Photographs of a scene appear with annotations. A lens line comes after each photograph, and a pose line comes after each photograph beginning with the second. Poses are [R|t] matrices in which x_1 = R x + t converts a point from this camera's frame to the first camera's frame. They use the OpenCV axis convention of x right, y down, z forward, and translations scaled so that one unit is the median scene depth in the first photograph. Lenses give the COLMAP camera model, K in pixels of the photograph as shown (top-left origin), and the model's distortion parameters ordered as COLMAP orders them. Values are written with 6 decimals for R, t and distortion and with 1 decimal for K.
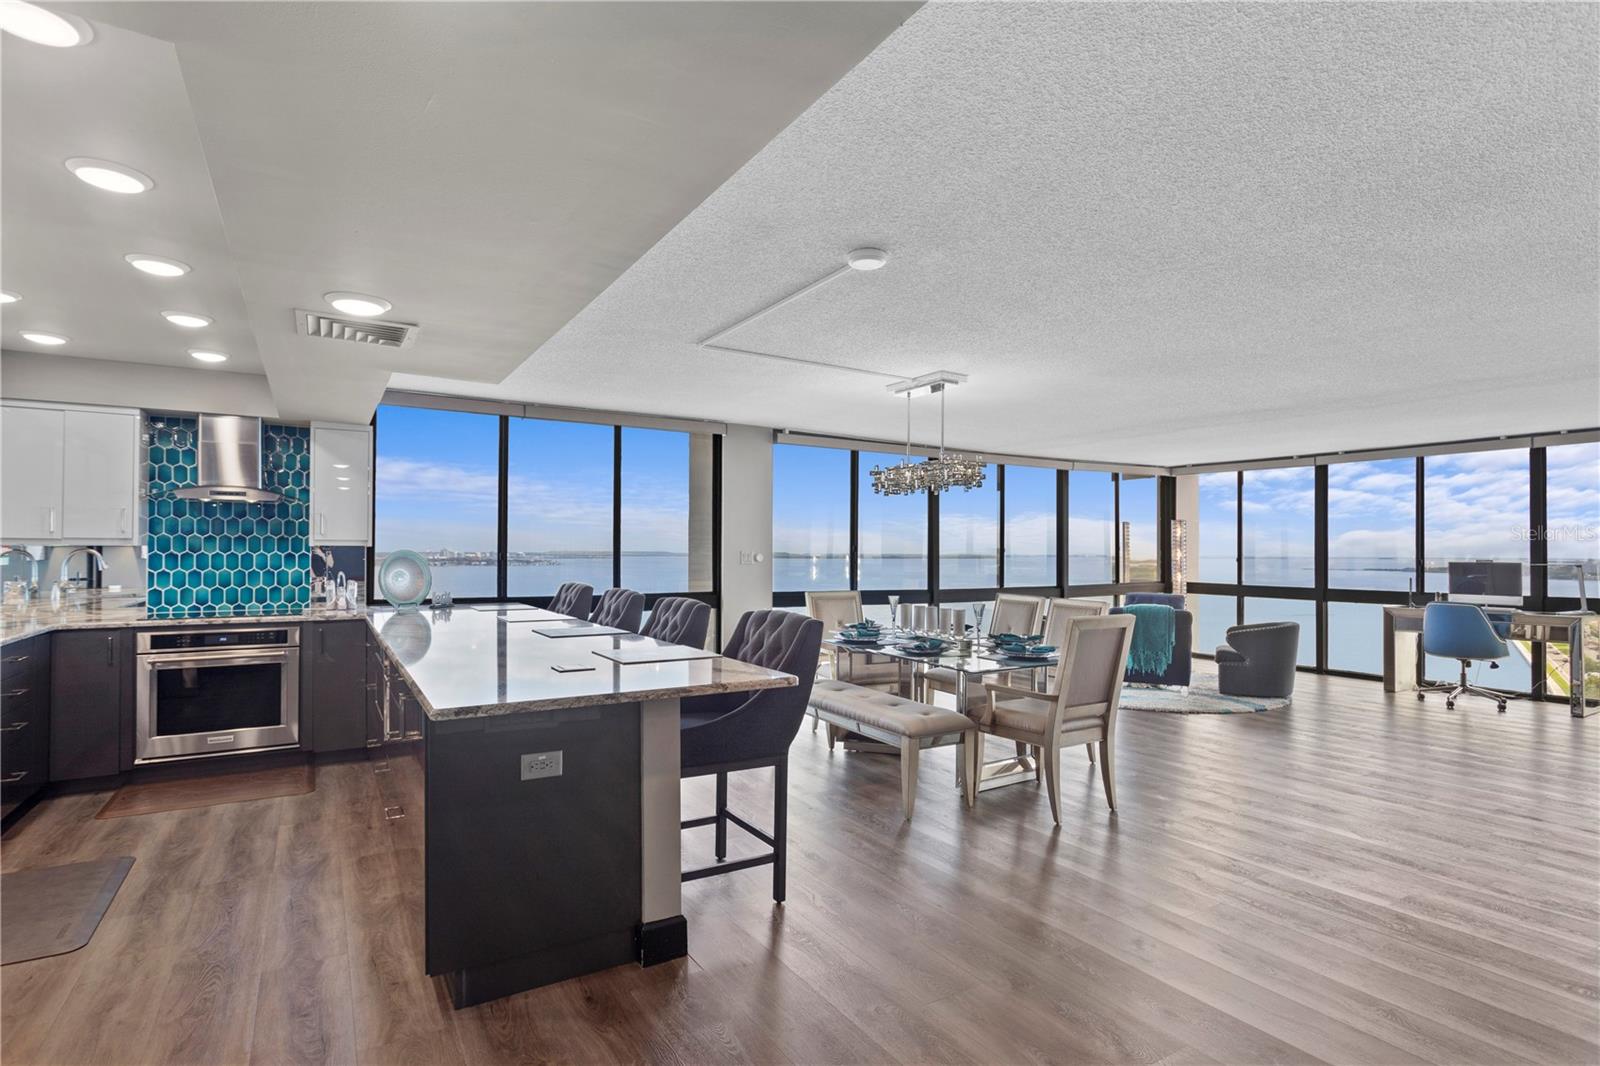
lens RADIAL K [[792.6, 0, 795.0], [0, 792.6, 544.5], [0, 0, 1]] dist [-0.016235, 0.005860]
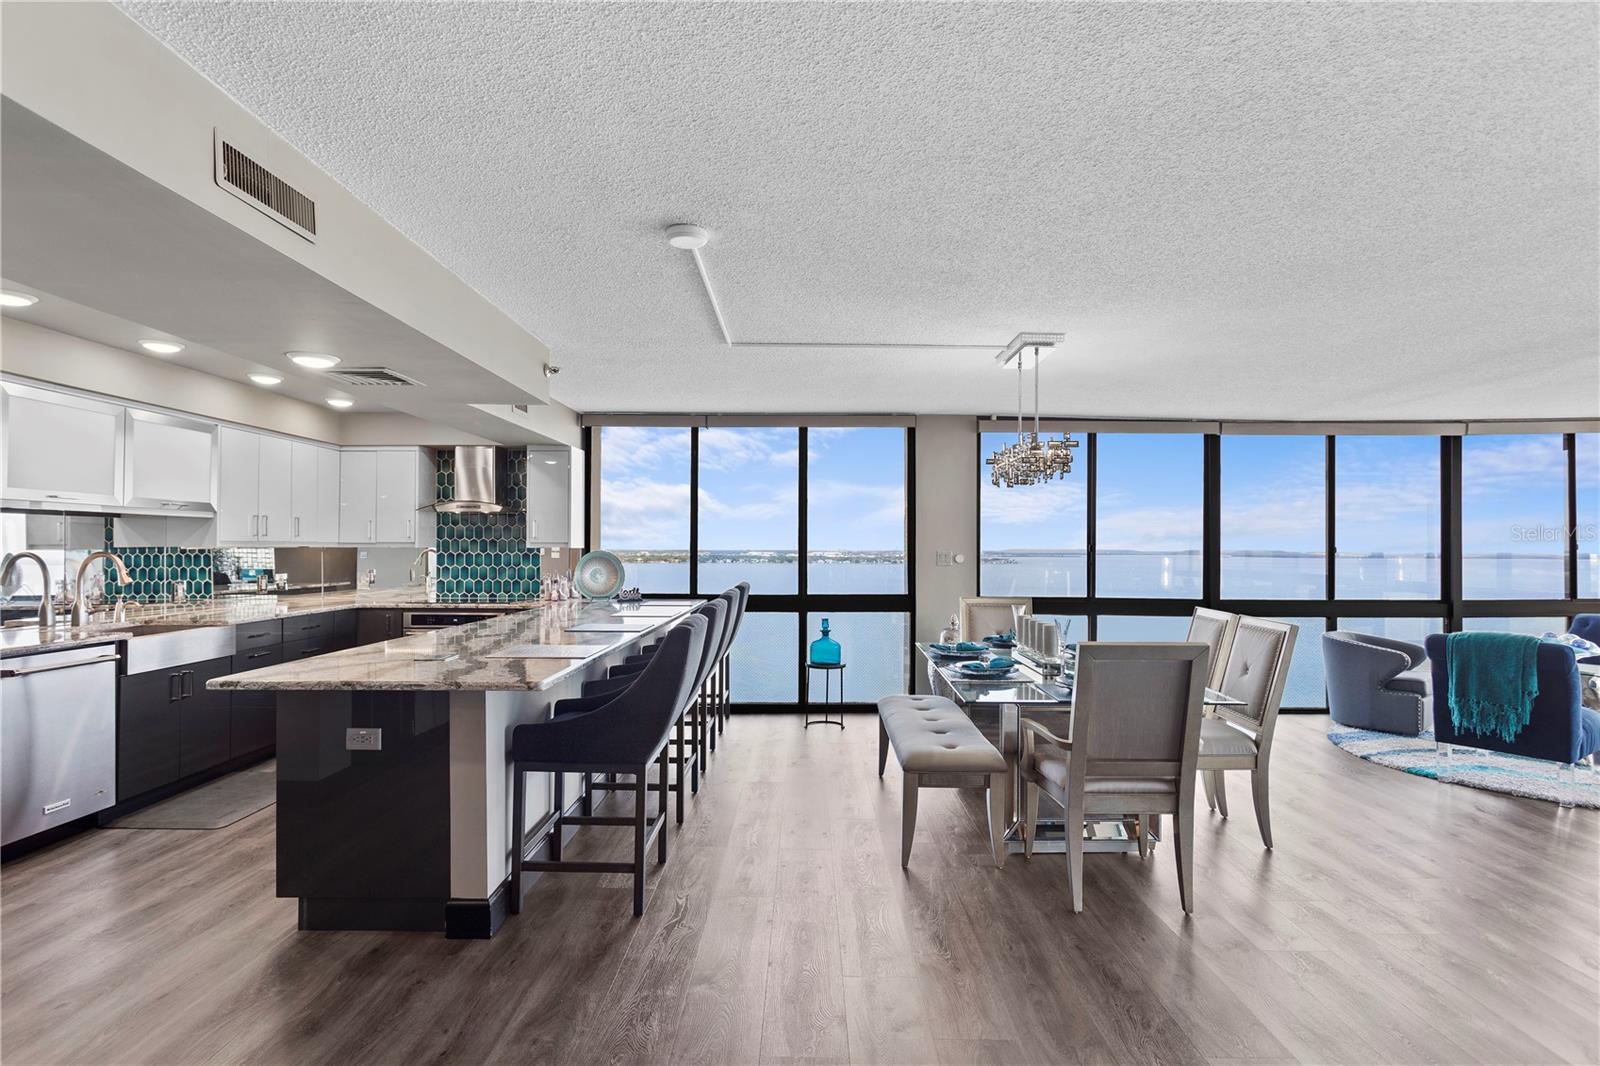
lens RADIAL K [[792.6, 0, 802.4], [0, 792.6, 546.9], [0, 0, 1]] dist [-0.016235, 0.005860]
pose [[0.846462, -0.002649, -0.532442, 0.343276], [0.005669, 0.999976, 0.004037, -0.001745], [0.532419, -0.006436, 0.846457, 0.148821]]
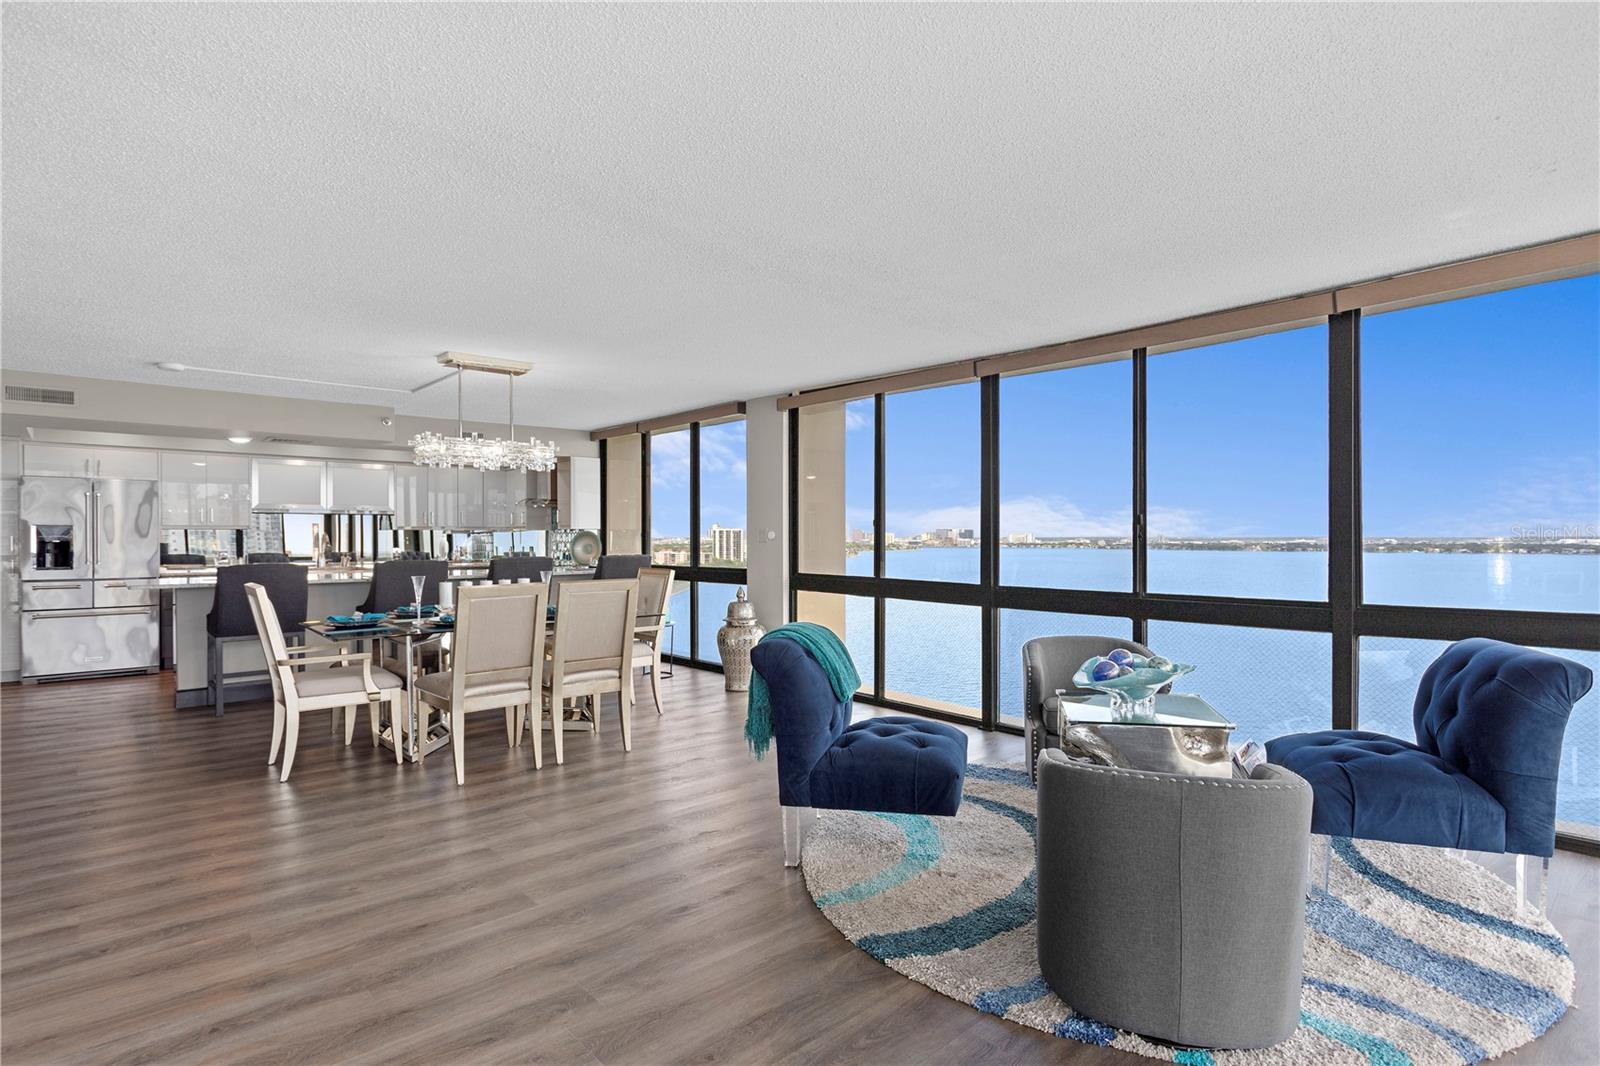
lens RADIAL K [[792.6, 0, 809.9], [0, 792.6, 543.4], [0, 0, 1]] dist [-0.016235, 0.005860]
pose [[0.188977, 0.004346, -0.981972, 1.061096], [0.012336, 0.999901, 0.006799, 0.024591], [0.981904, -0.013398, 0.188905, 1.026547]]
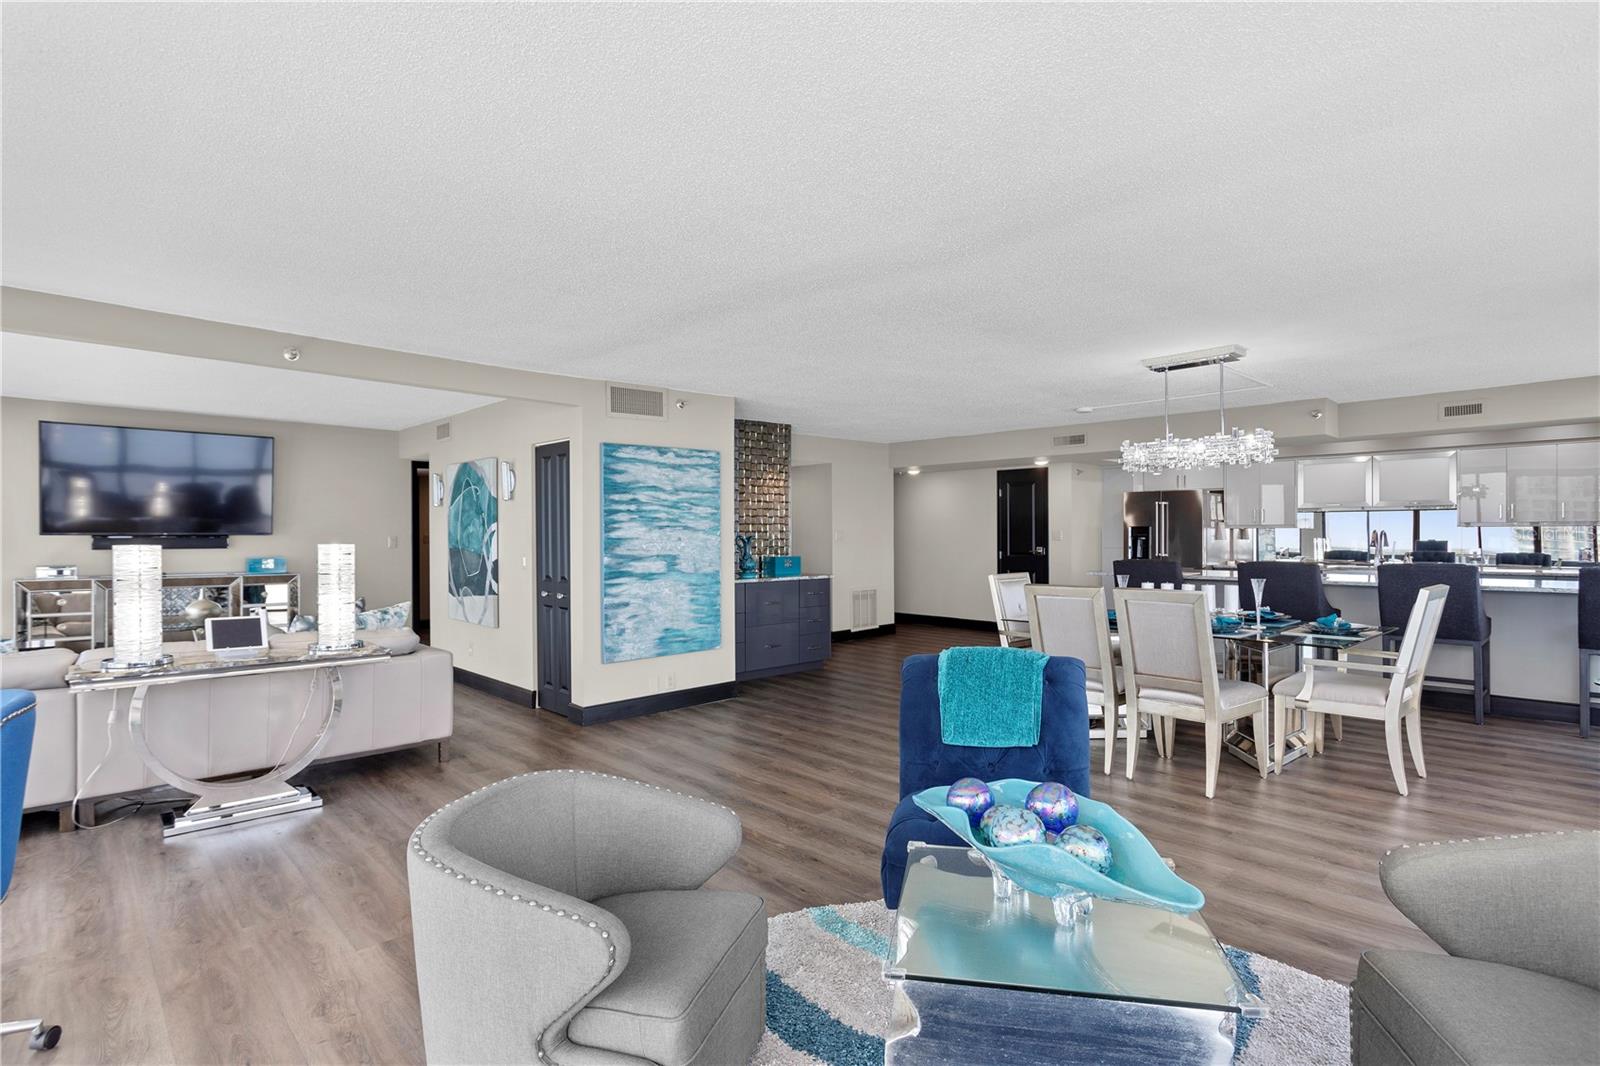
lens RADIAL K [[792.6, 0, 795.0], [0, 792.6, 536.2], [0, 0, 1]] dist [-0.016235, 0.005860]
pose [[-0.977488, 0.000881, -0.210990, 0.734328], [0.002604, 0.999965, -0.007889, 0.021289], [0.210976, -0.008261, -0.977456, 1.556867]]
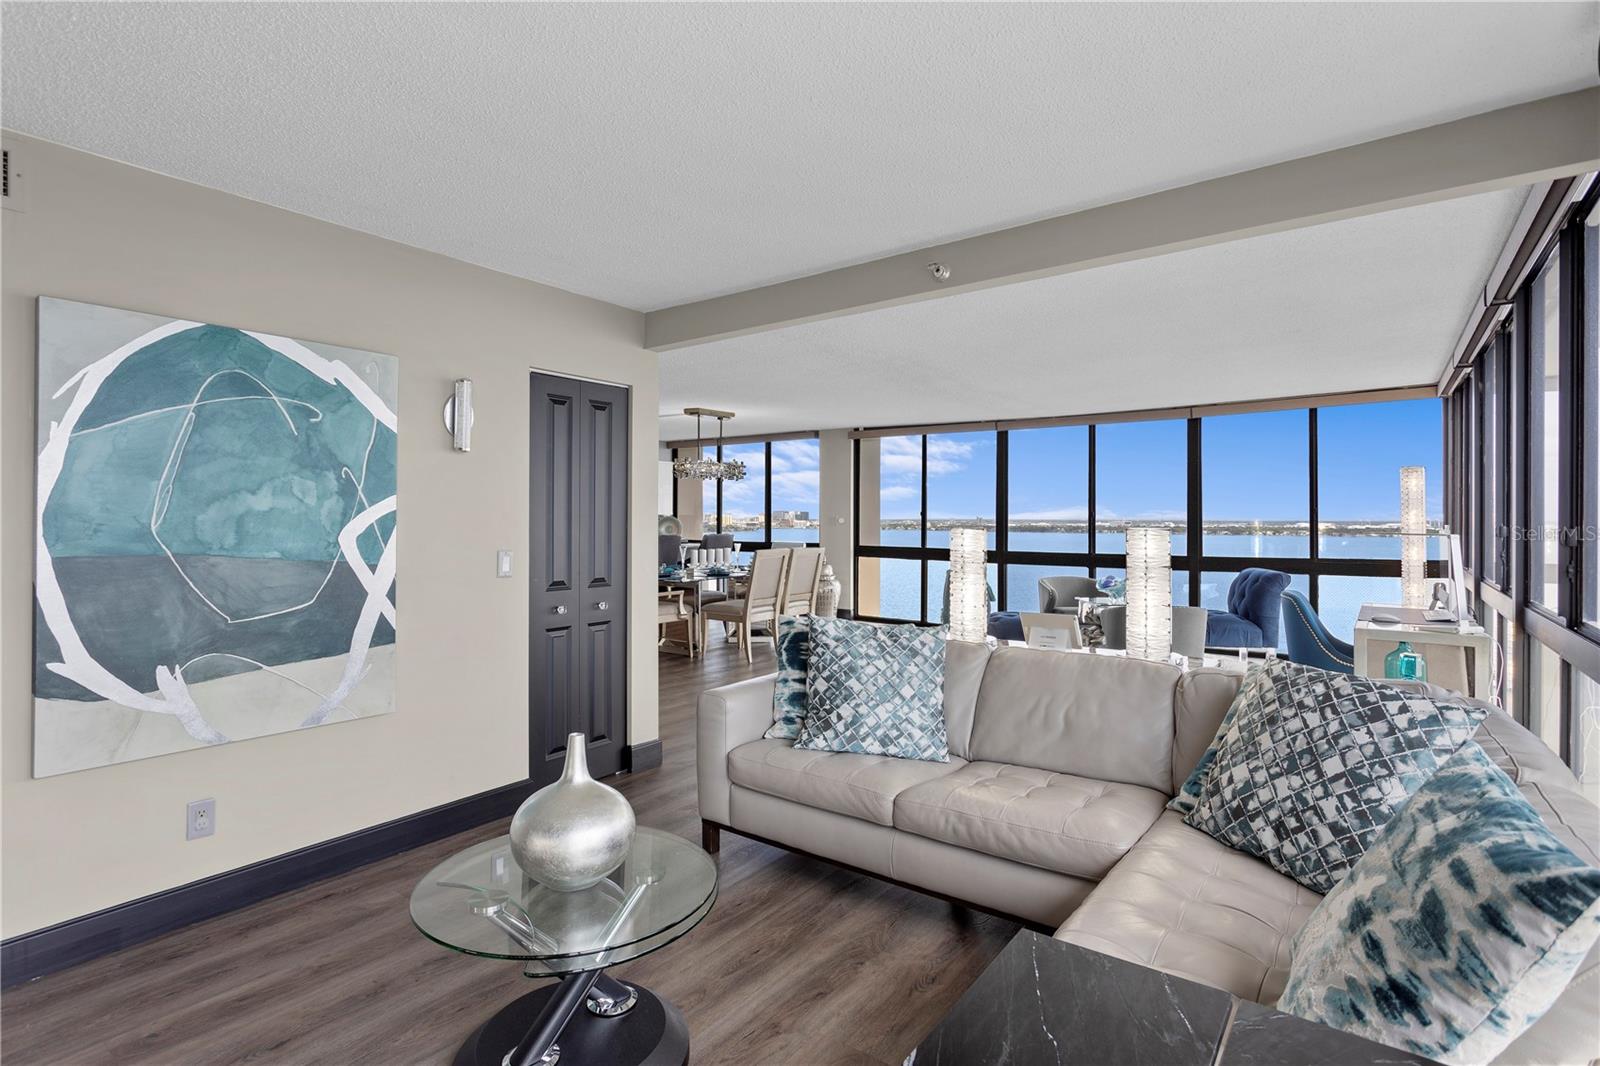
lens RADIAL K [[792.6, 0, 802.3], [0, 792.6, 521.1], [0, 0, 1]] dist [-0.016235, 0.005860]
pose [[0.380811, 0.001398, -0.924652, 1.494888], [0.006788, 0.999968, 0.004307, 0.012694], [0.924628, -0.007917, 0.380789, 0.455030]]
